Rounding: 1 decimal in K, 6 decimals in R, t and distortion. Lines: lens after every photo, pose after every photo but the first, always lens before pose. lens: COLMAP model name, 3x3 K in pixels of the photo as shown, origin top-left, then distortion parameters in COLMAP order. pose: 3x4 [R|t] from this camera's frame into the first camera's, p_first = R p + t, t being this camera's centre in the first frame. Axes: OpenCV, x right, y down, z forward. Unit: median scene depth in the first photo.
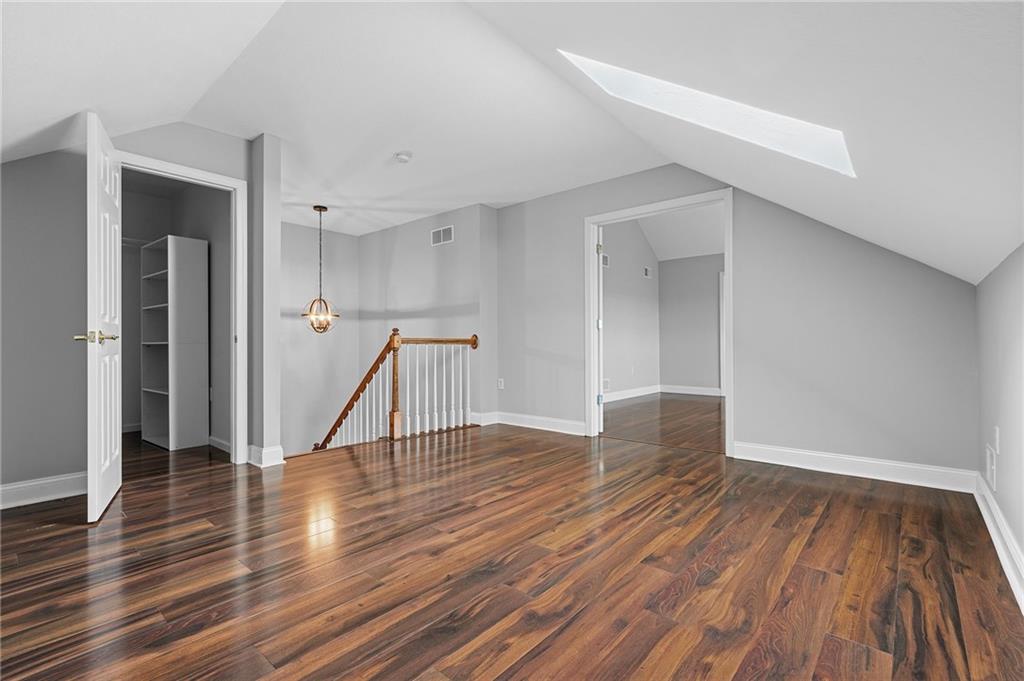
lens RADIAL K [[466.9, 0, 517.3], [0, 466.9, 338.1], [0, 0, 1]] dist [-0.000289, 0.002583]
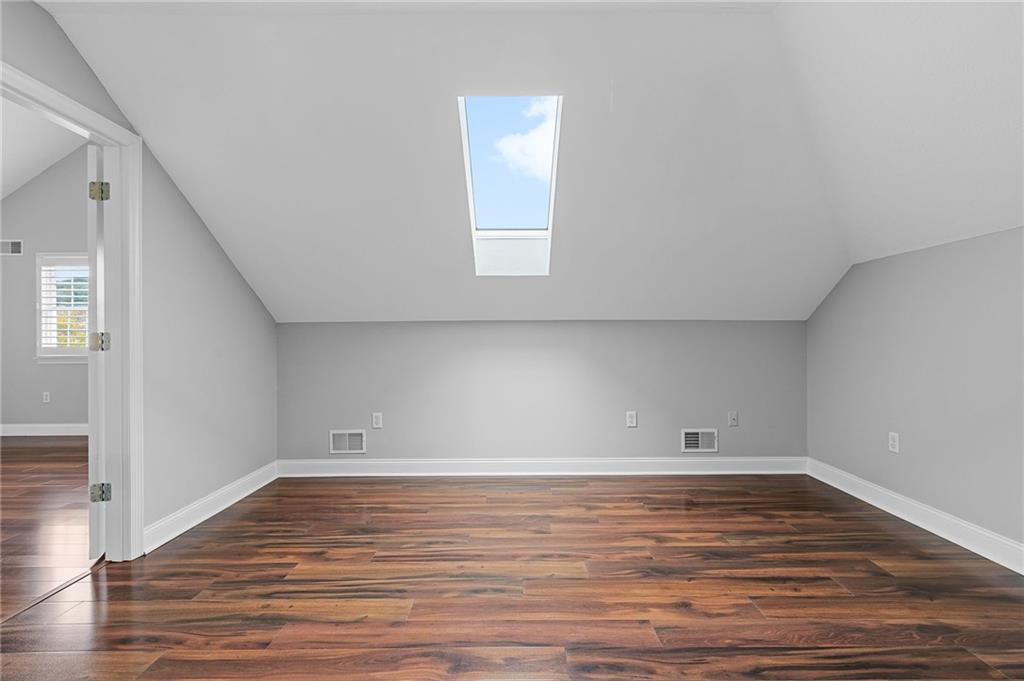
lens RADIAL K [[466.9, 0, 510.0], [0, 466.9, 350.6], [0, 0, 1]] dist [-0.000289, 0.002583]
pose [[-0.648923, -0.007924, 0.760813, -0.651756], [-0.002593, 0.999963, 0.008203, -0.064162], [-0.760850, 0.003351, -0.648919, 1.848043]]
